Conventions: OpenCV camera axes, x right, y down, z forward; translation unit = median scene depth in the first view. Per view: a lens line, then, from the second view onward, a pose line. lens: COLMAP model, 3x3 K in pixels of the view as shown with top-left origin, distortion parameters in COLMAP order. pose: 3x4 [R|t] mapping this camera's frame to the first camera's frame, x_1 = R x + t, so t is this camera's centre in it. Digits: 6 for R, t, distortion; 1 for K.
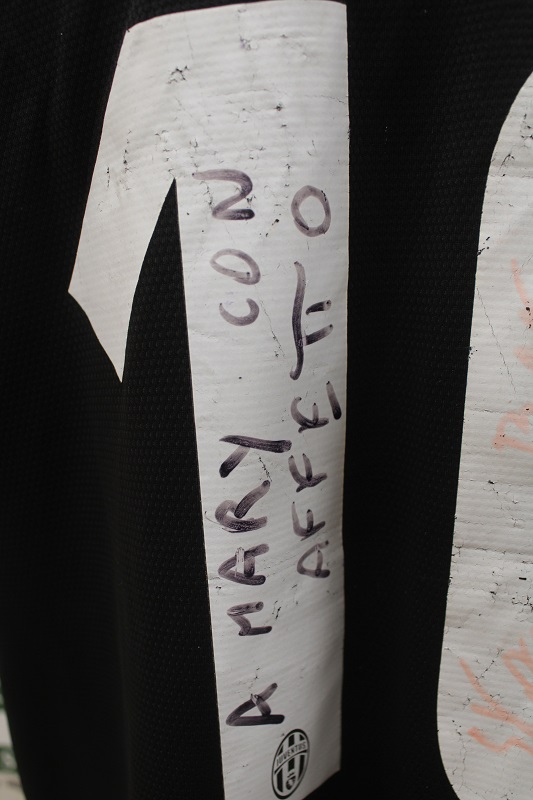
lens RADIAL K [[818.2, 0, 265.4], [0, 818.2, 401.7], [0, 0, 1]] dist [-0.093525, 0.000000]
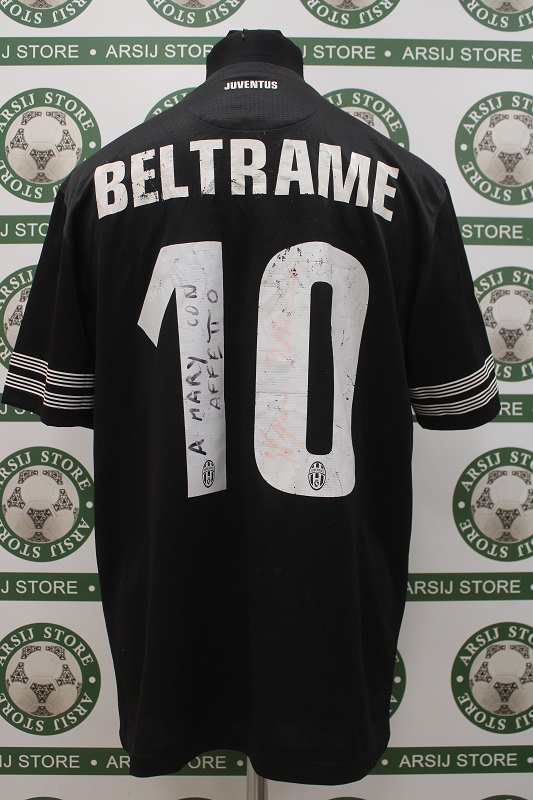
lens RADIAL K [[818.2, 0, 268.4], [0, 818.2, 401.1], [0, 0, 1]] dist [-0.093525, 0.000000]
pose [[0.995758, -0.003508, 0.091947, -0.030570], [0.023375, 0.976136, -0.215896, 0.972377], [-0.088995, 0.217130, 0.972077, -2.361532]]
